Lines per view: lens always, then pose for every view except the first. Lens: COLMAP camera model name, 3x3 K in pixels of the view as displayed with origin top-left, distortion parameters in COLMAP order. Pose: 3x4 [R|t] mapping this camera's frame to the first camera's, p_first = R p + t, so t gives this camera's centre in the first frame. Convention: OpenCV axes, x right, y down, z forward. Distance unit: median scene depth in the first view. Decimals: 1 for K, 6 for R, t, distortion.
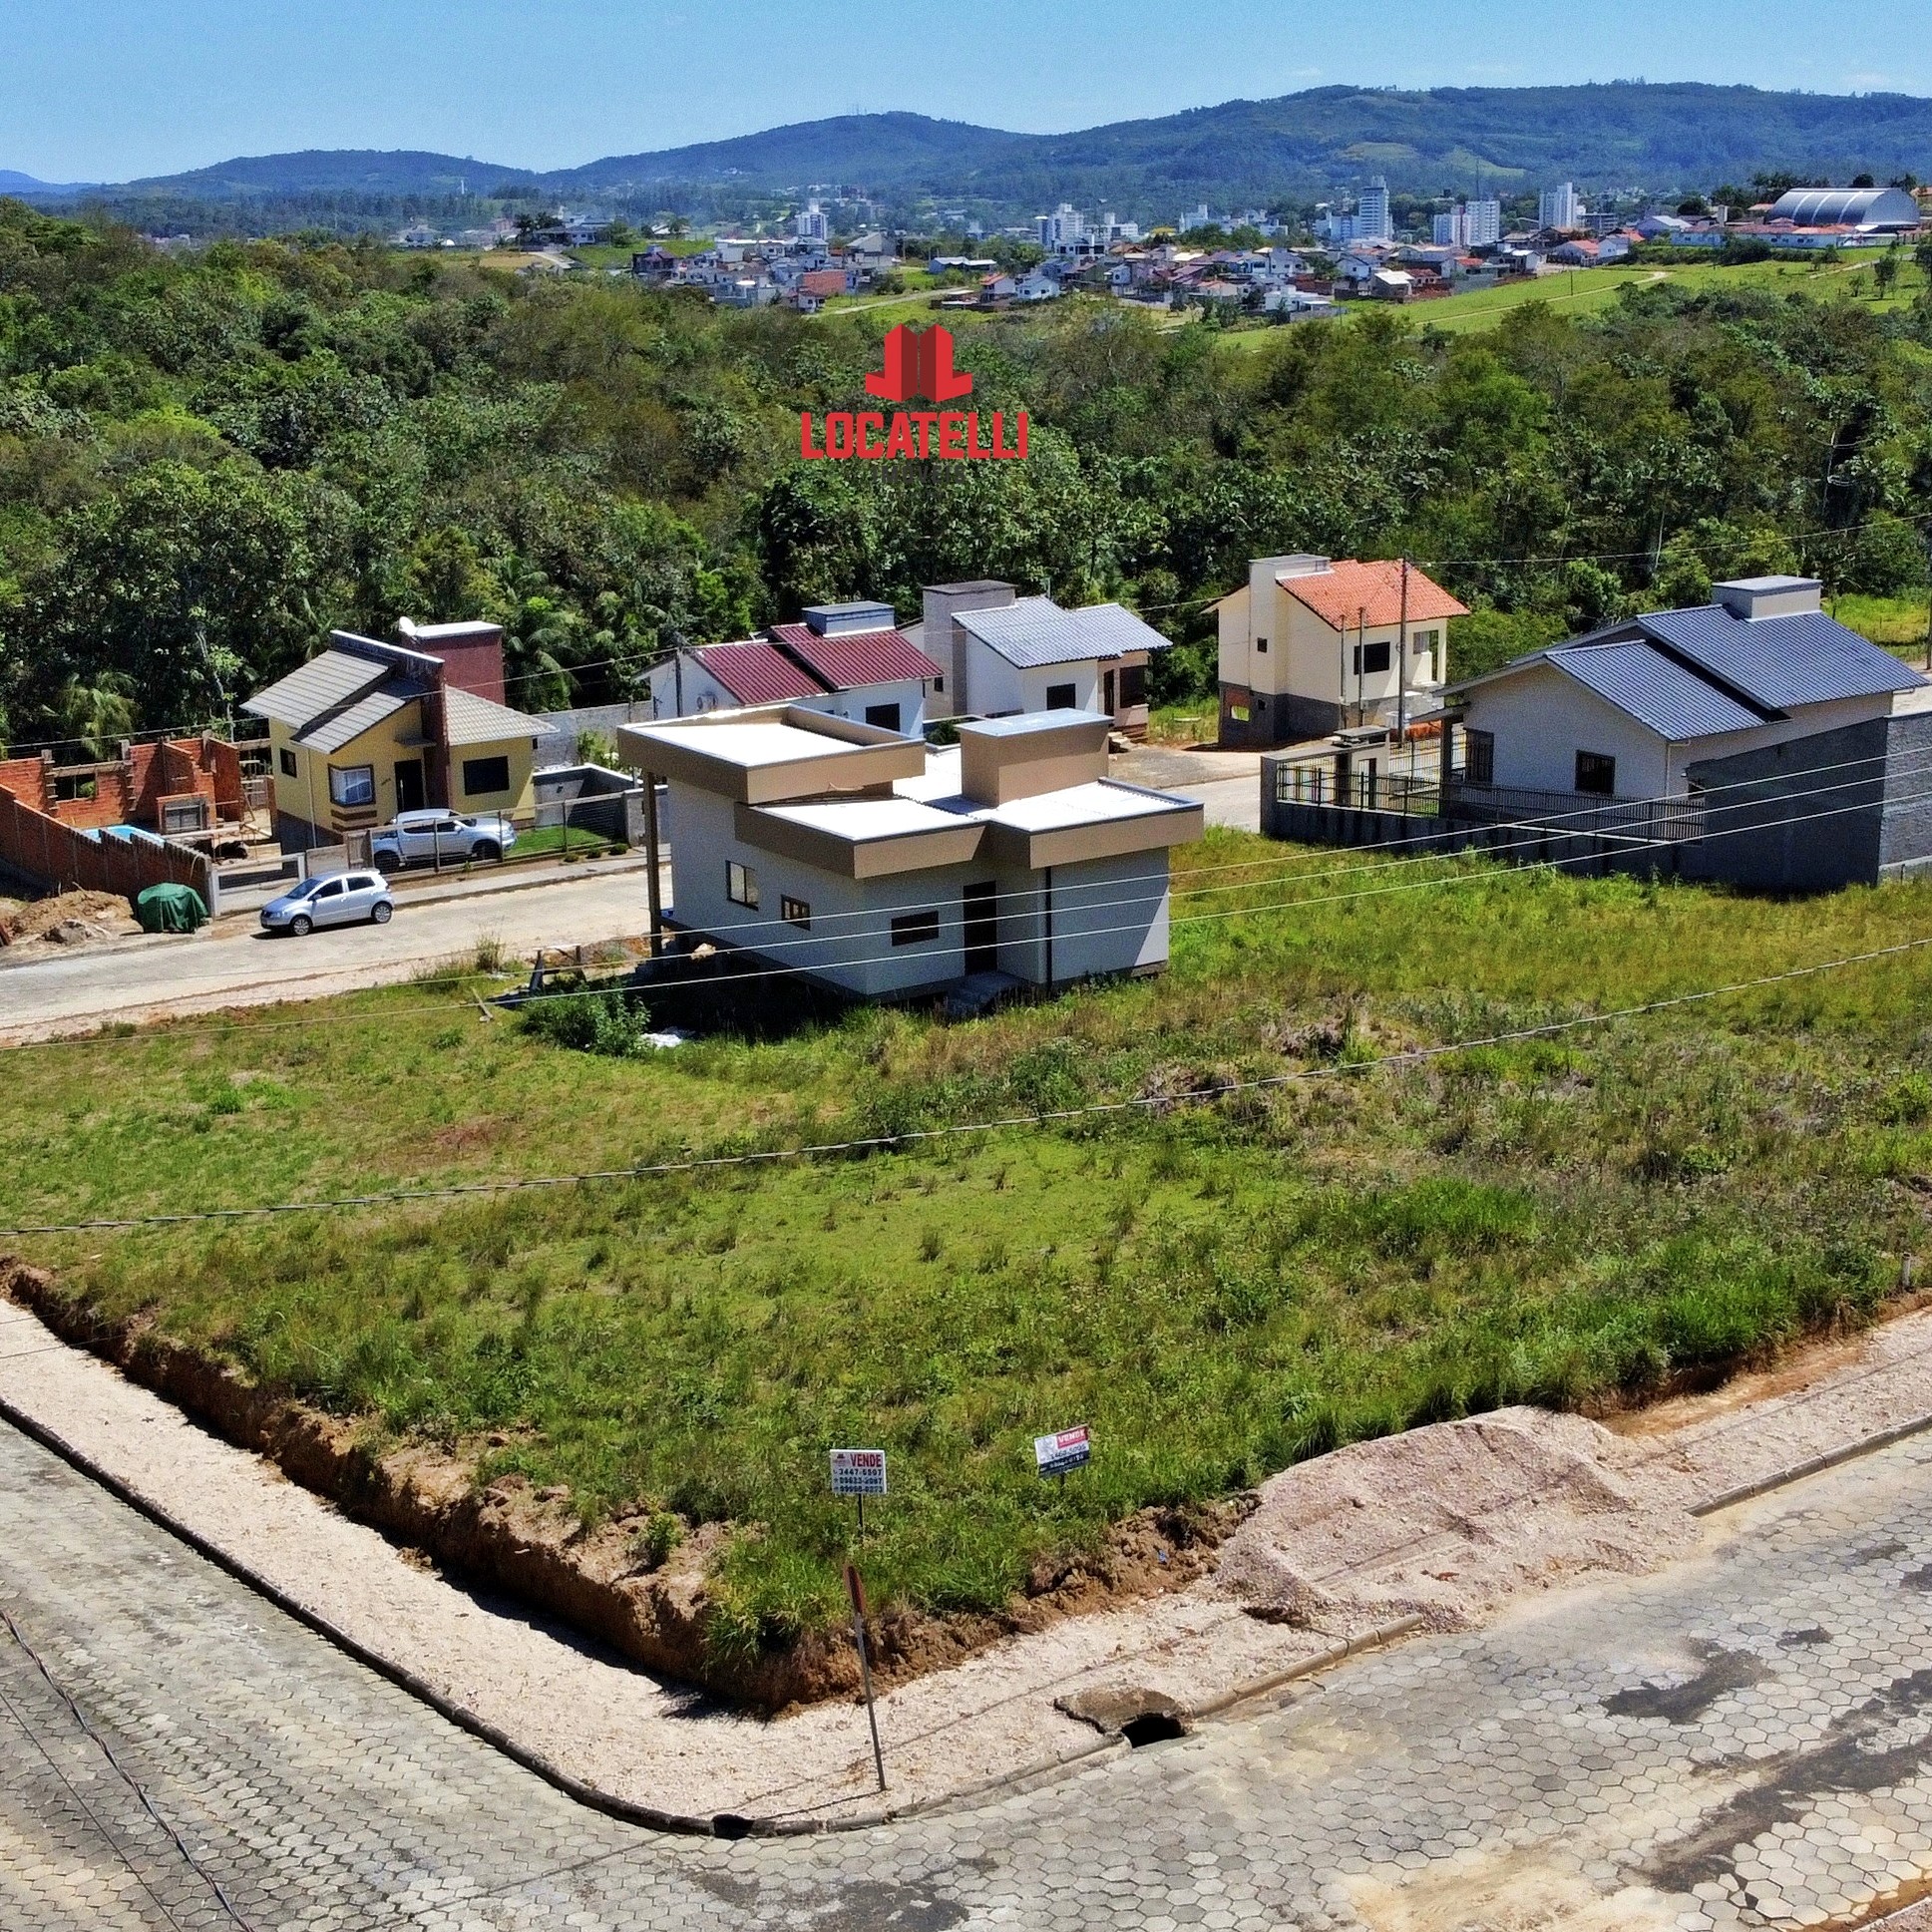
lens RADIAL K [[3099.7, 0, 967.9], [0, 3099.7, 970.2], [0, 0, 1]] dist [0.001419, 0.000000]
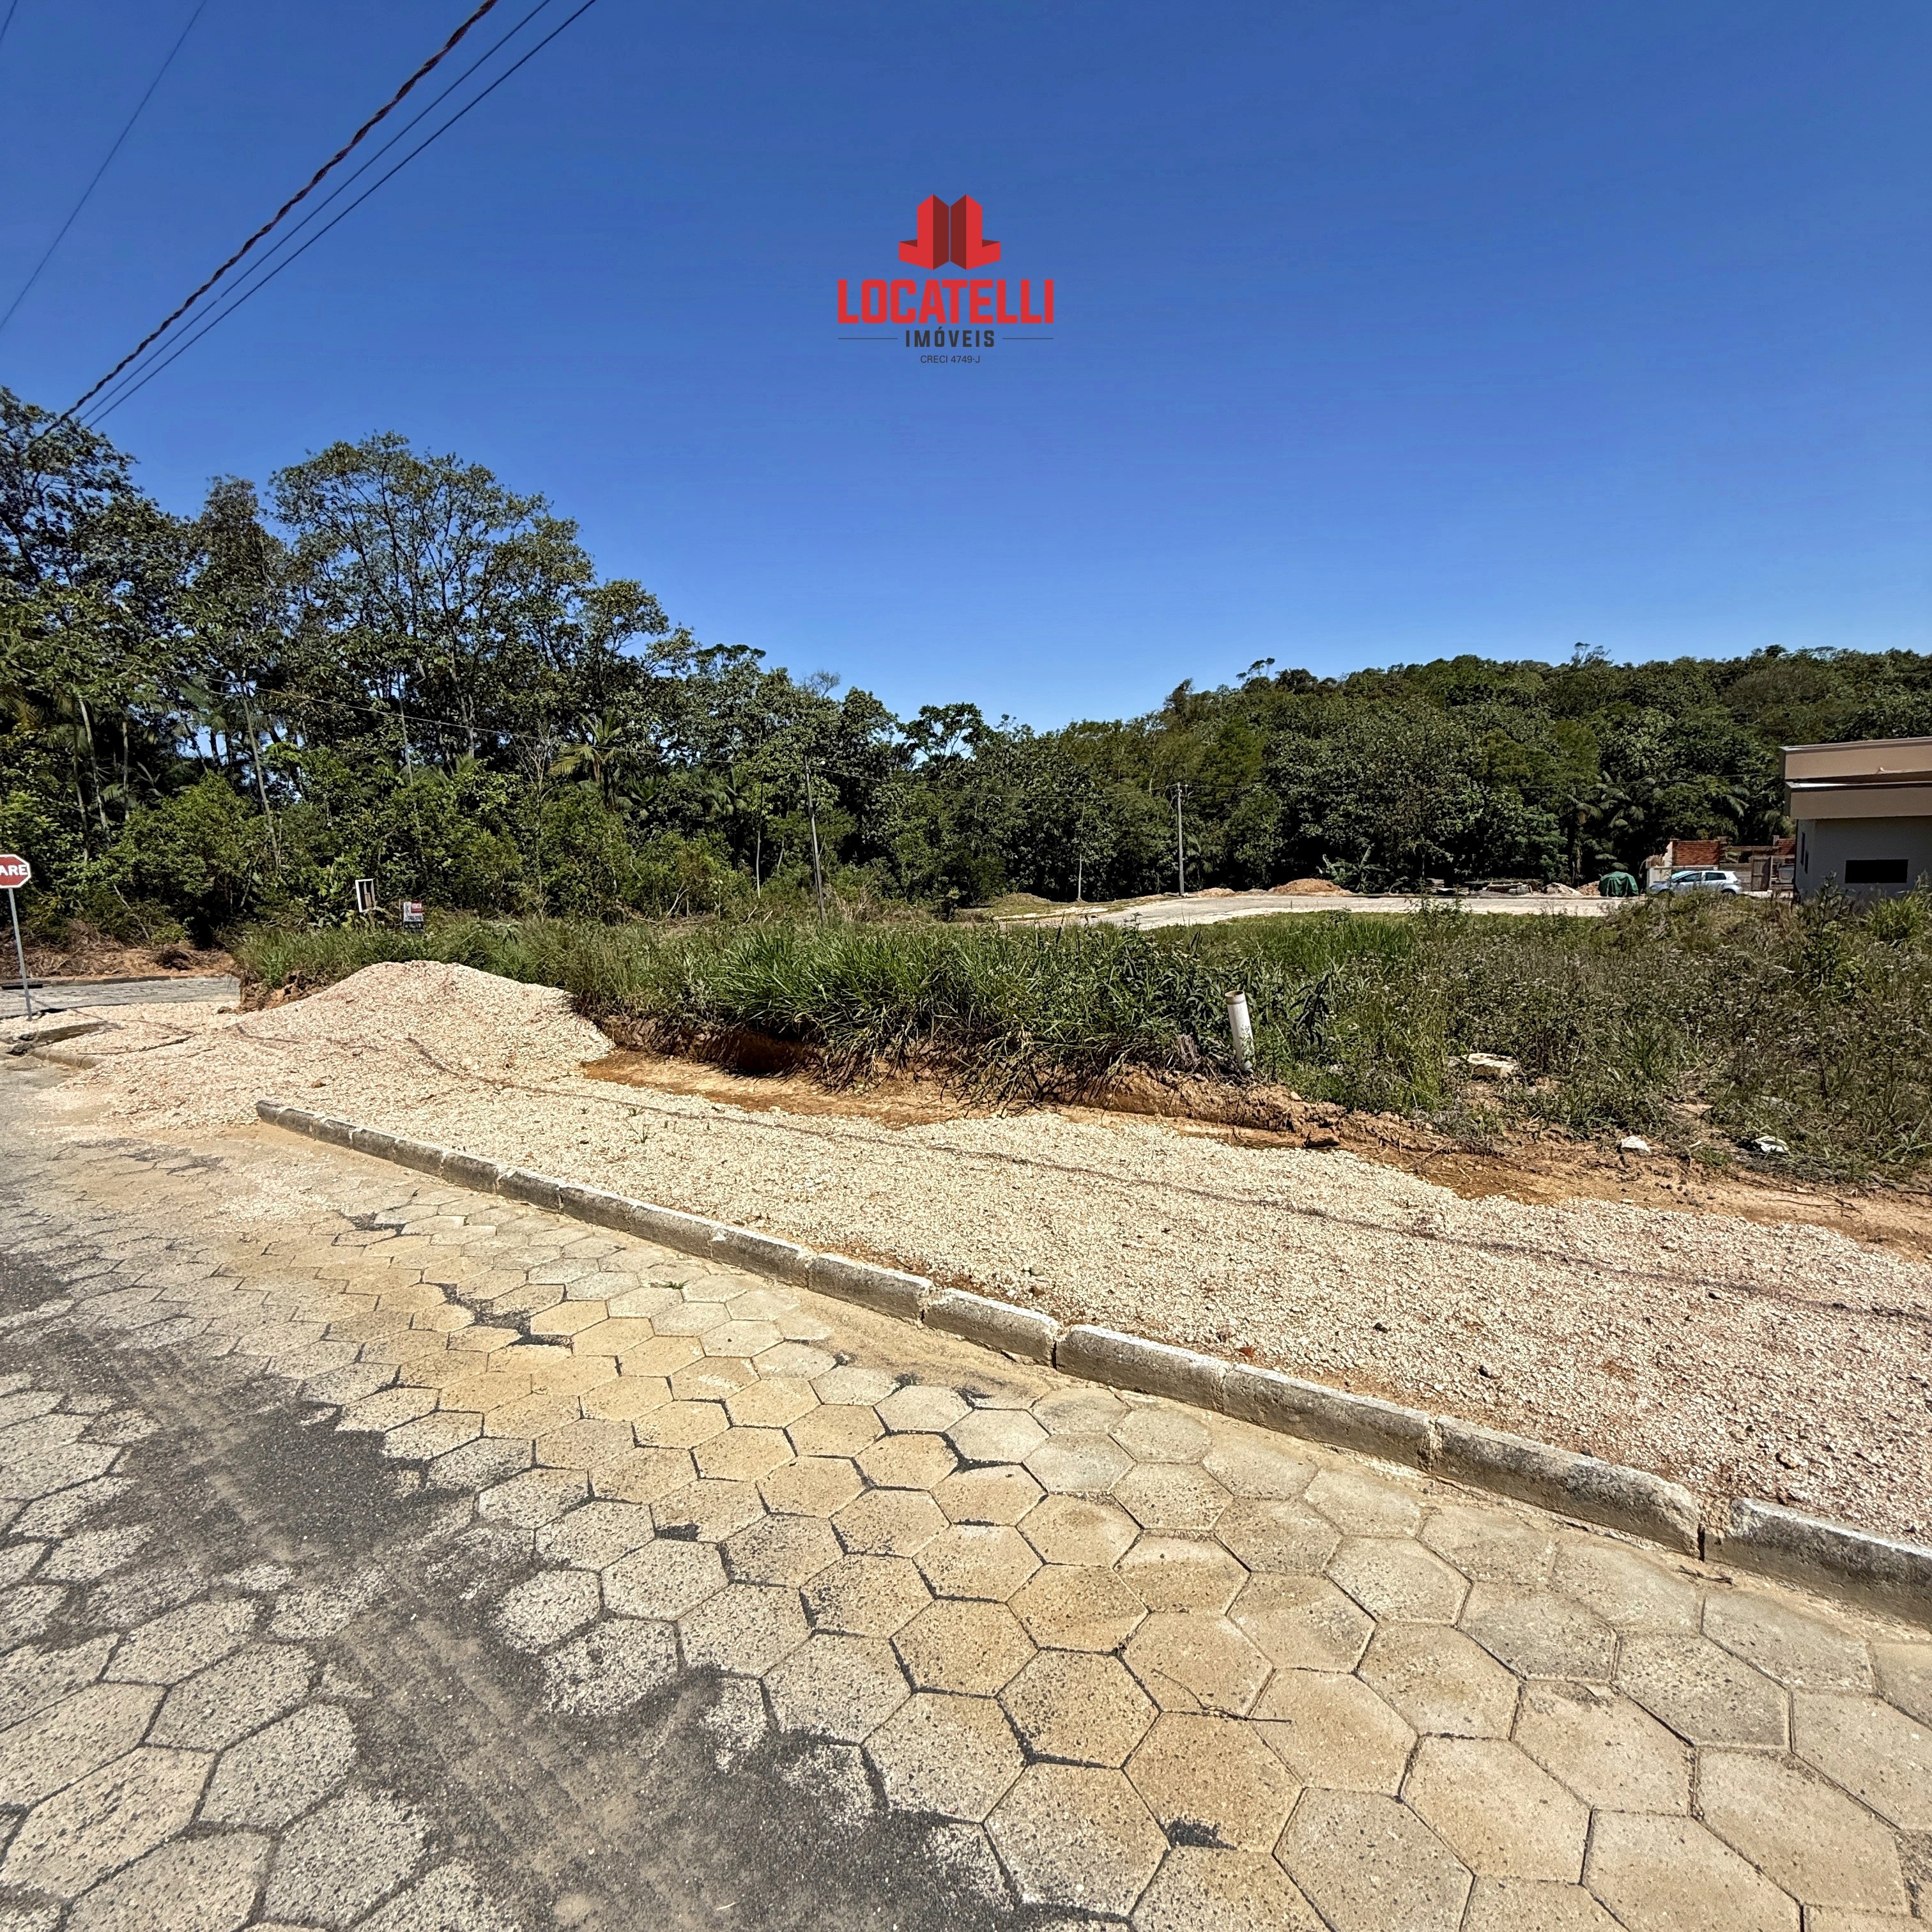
lens RADIAL K [[1018.3, 0, 973.4], [0, 1018.3, 960.9], [0, 0, 1]] dist [0.008045, 0.001506]
pose [[0.328989, 0.145810, -0.933009, 0.242496], [-0.177246, 0.979983, 0.090653, 0.046392], [0.927550, 0.135548, 0.348248, 0.524921]]
